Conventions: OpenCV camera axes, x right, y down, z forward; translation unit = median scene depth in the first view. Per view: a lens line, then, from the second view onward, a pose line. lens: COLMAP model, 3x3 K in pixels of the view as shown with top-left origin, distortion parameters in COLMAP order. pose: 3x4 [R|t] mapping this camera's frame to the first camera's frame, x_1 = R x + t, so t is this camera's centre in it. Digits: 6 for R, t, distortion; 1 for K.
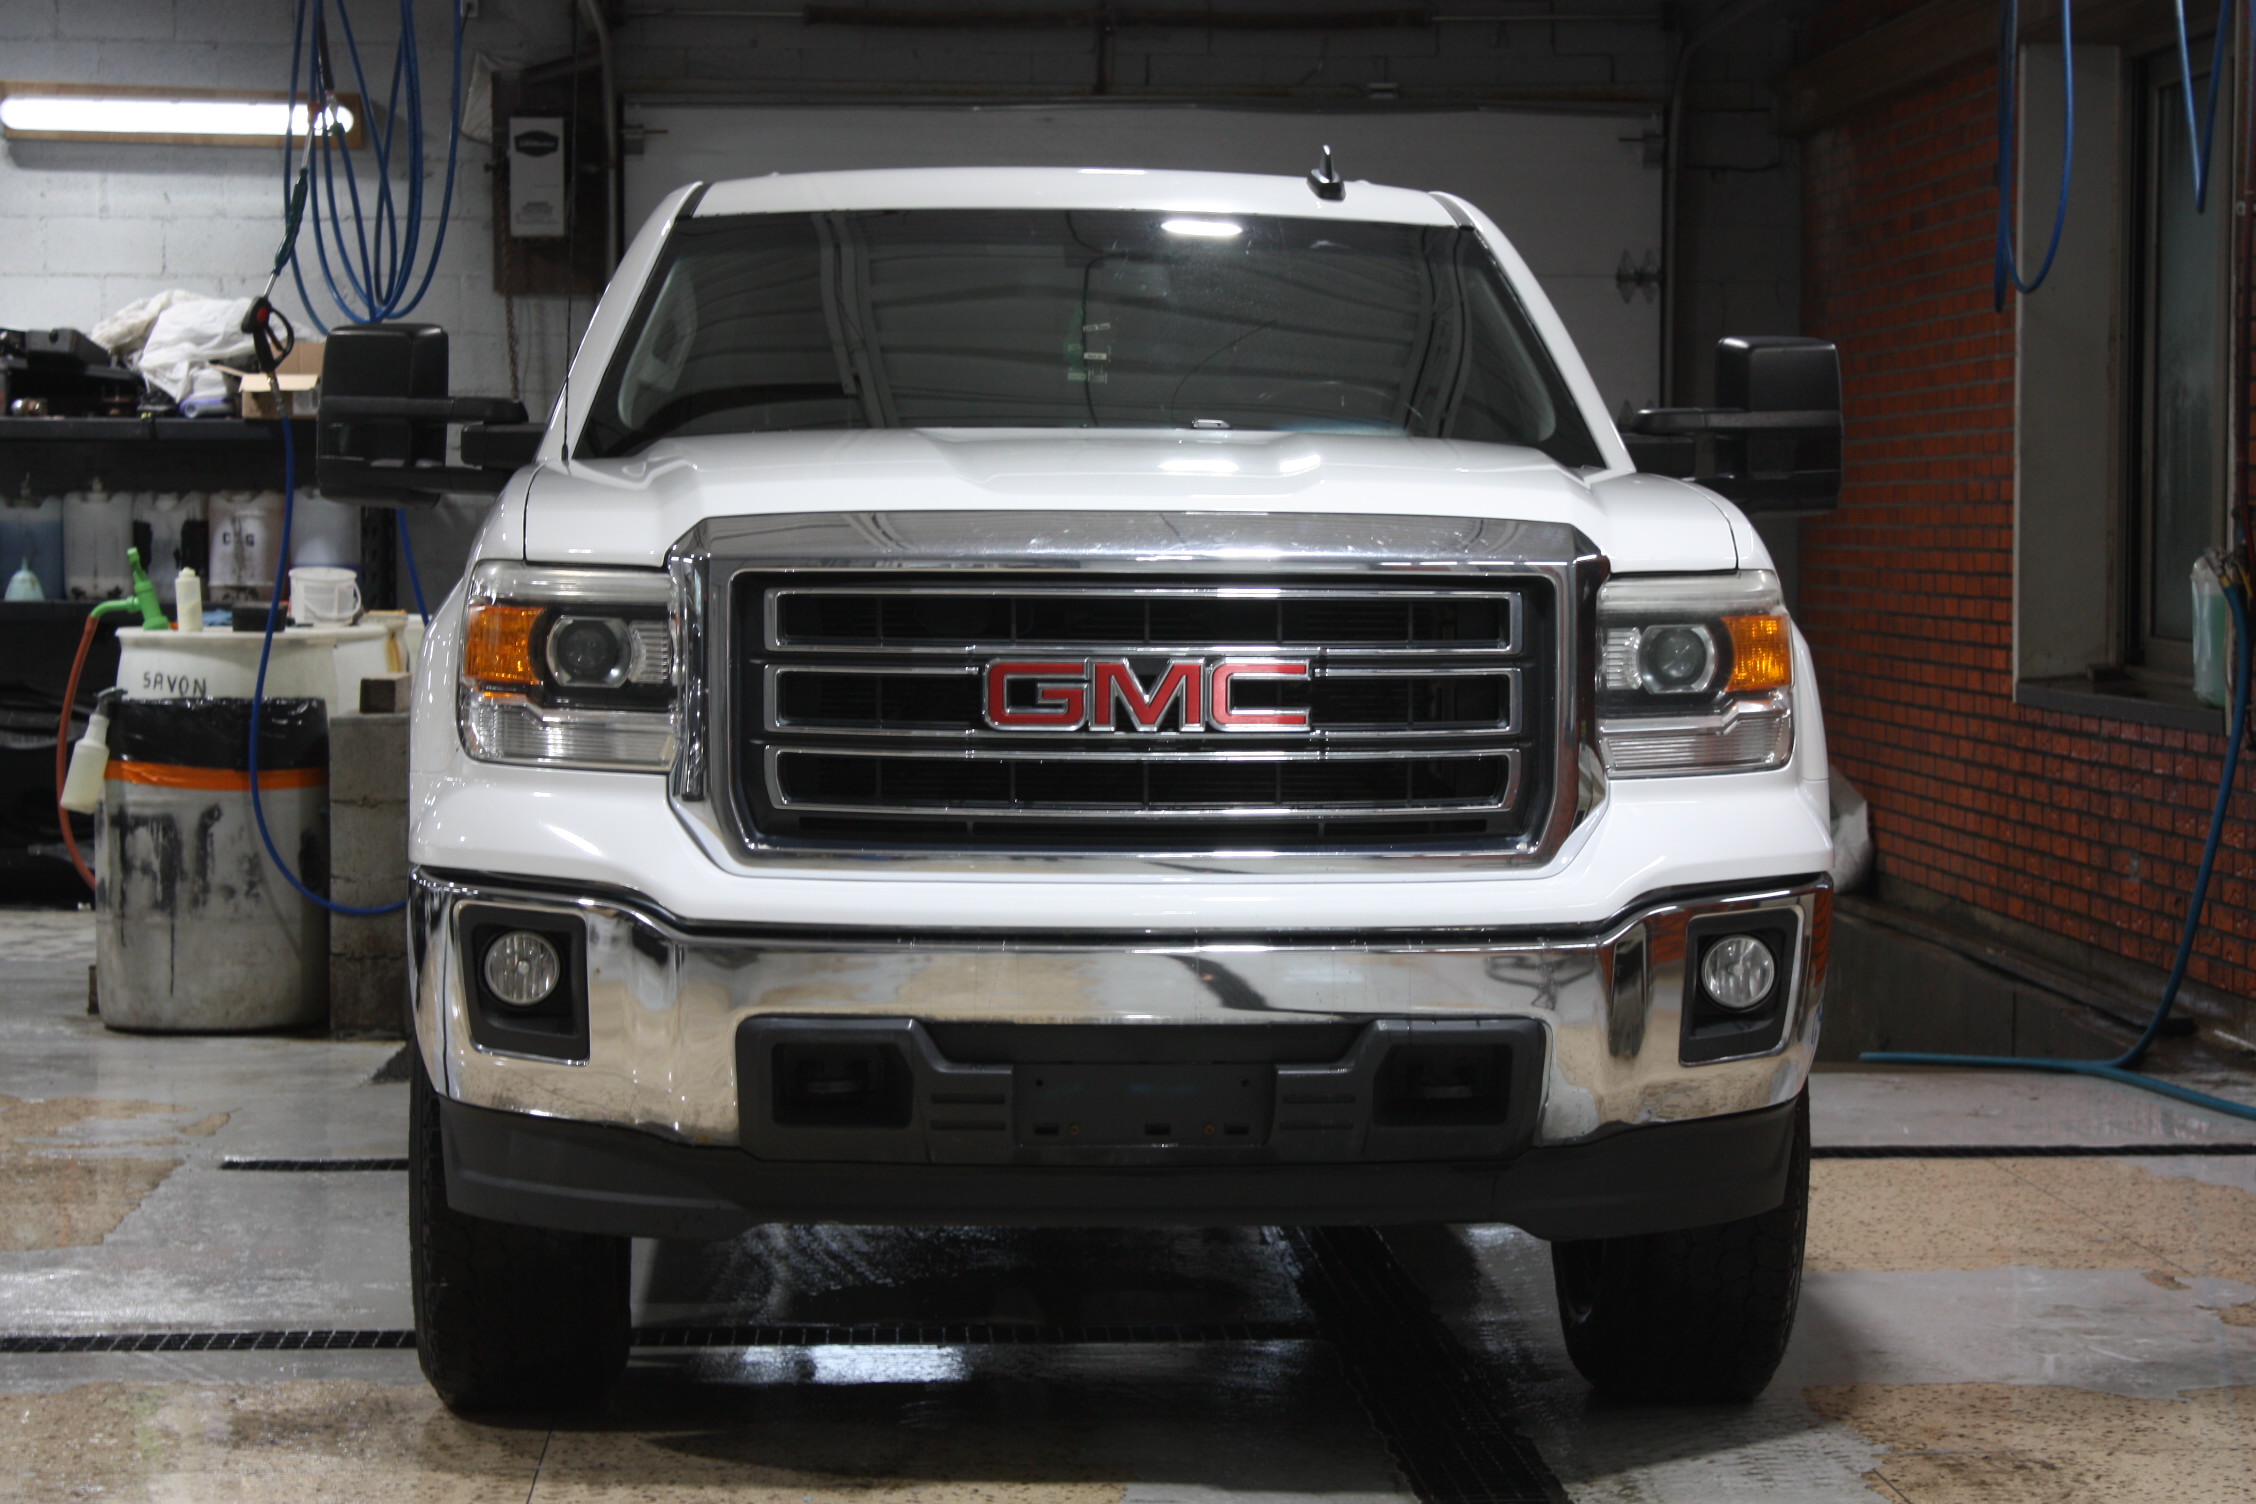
lens RADIAL K [[5086.9, 0, 1128.0], [0, 5086.9, 752.0], [0, 0, 1]] dist [0.038566, 0.555938]
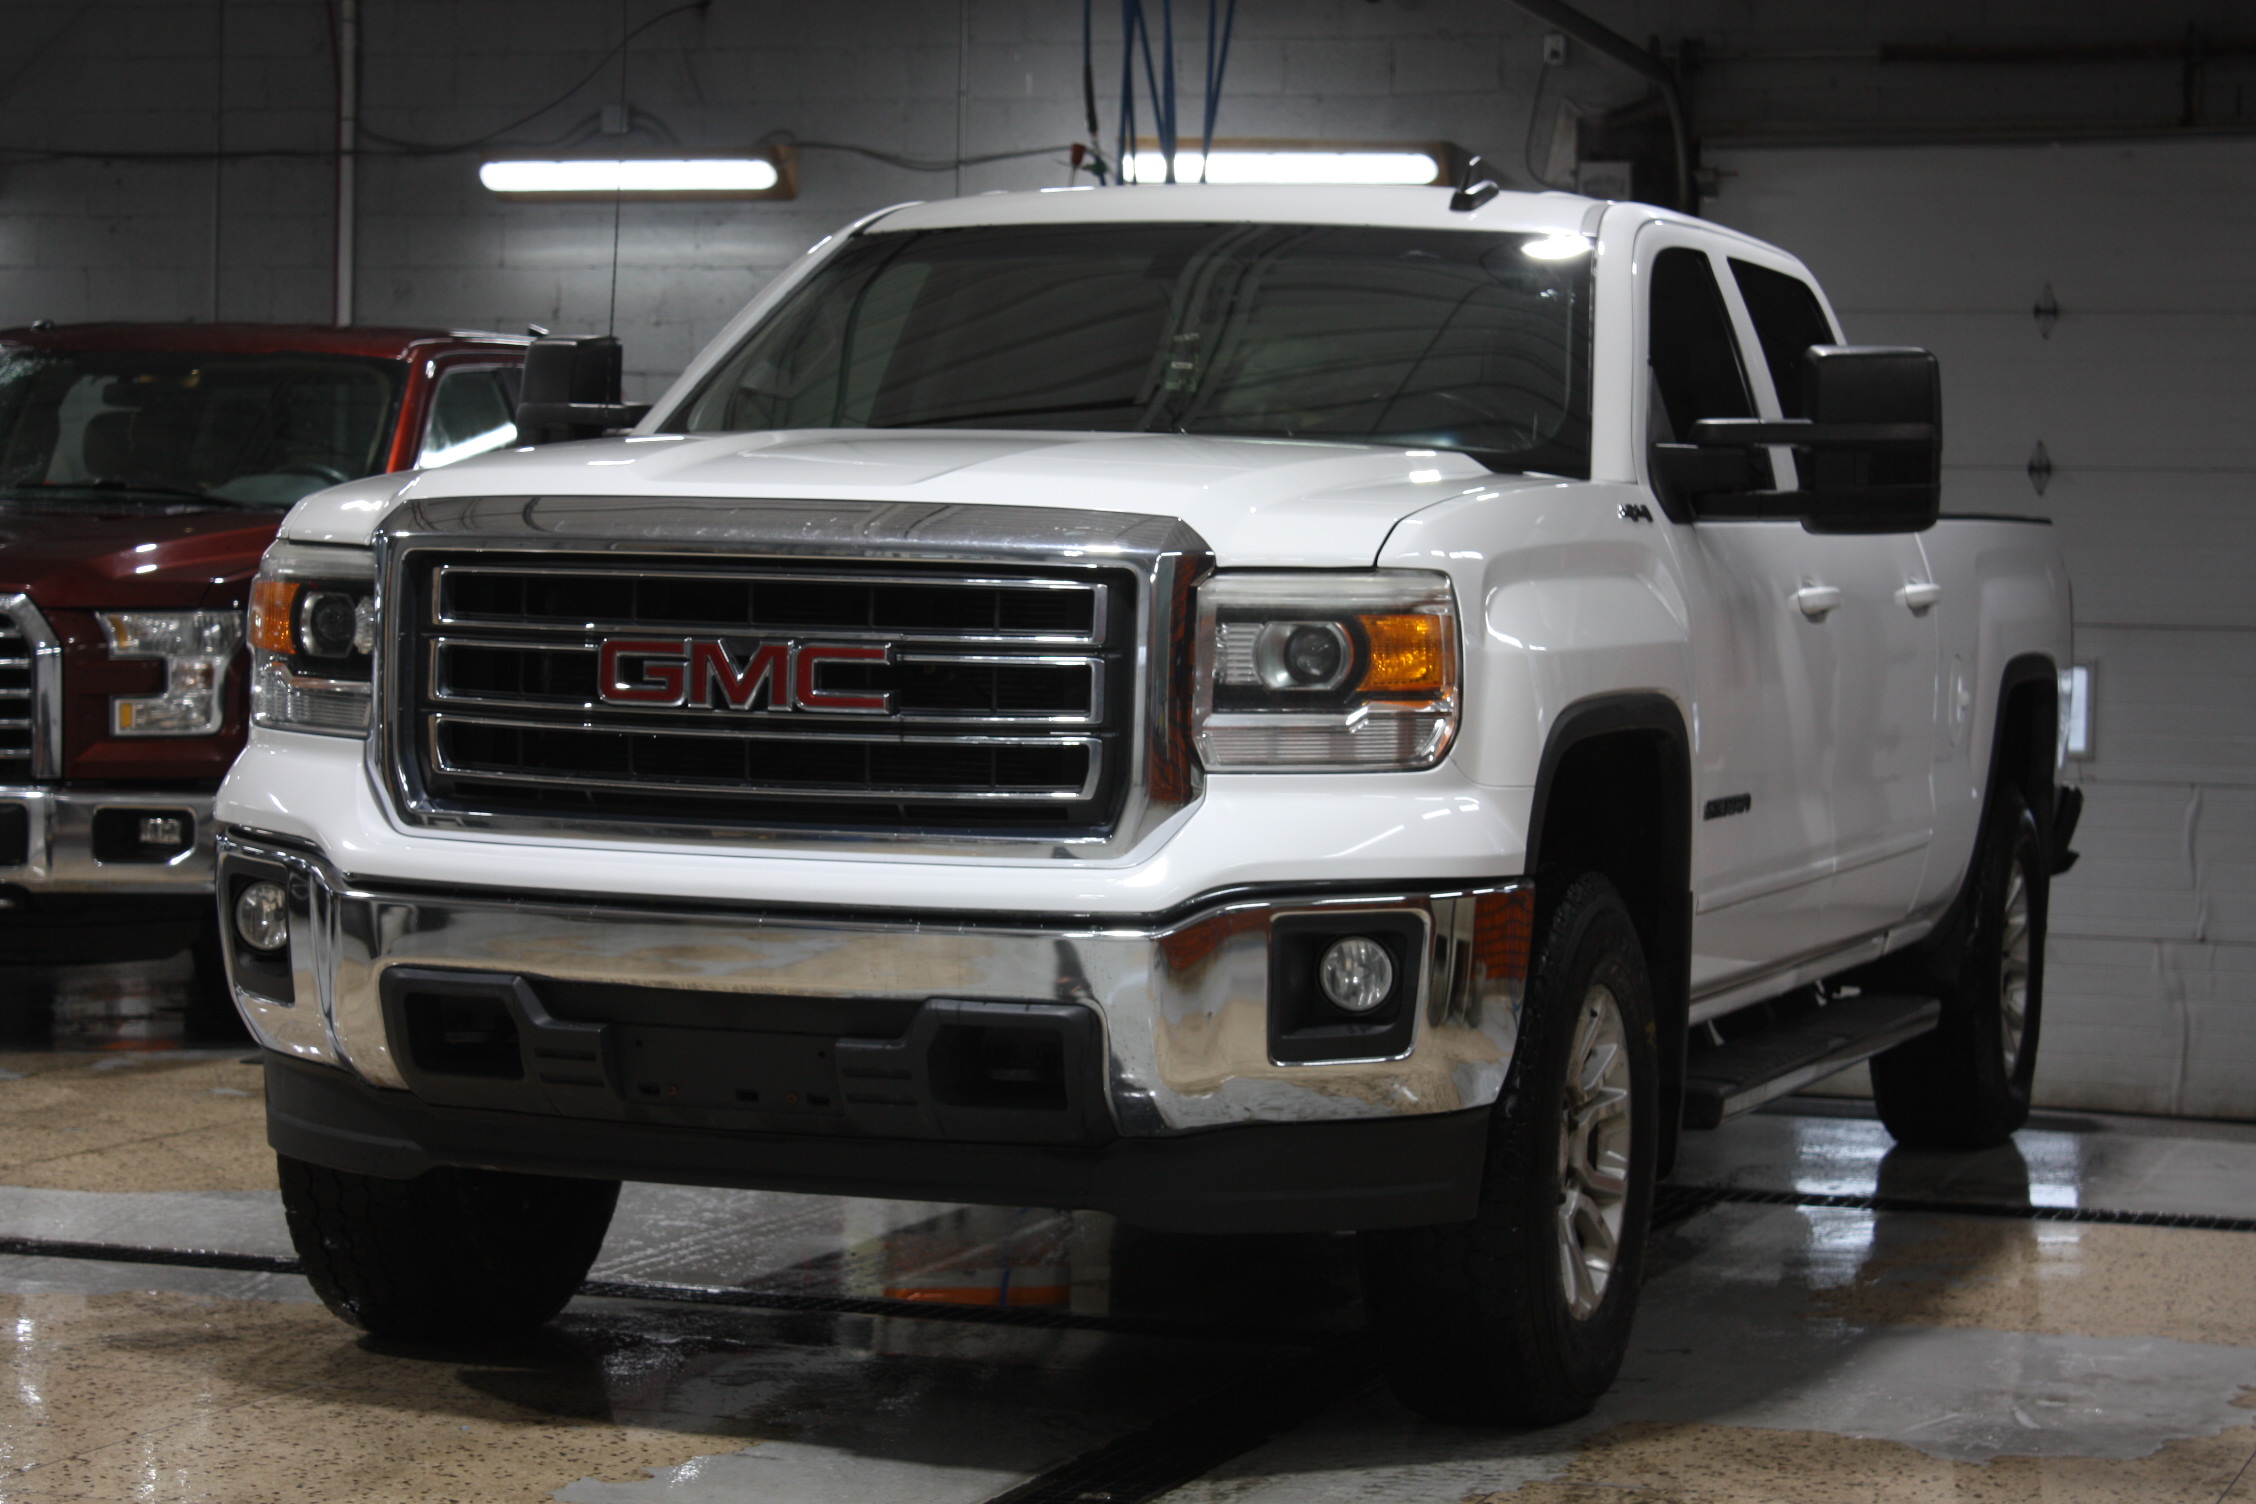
lens RADIAL K [[5086.9, 0, 1128.0], [0, 5086.9, 752.0], [0, 0, 1]] dist [0.038566, 0.555938]
pose [[0.920358, 0.030252, -0.389905, 0.474949], [-0.035843, 0.999332, -0.007070, 0.008905], [0.389431, 0.020482, 0.920828, 0.074435]]
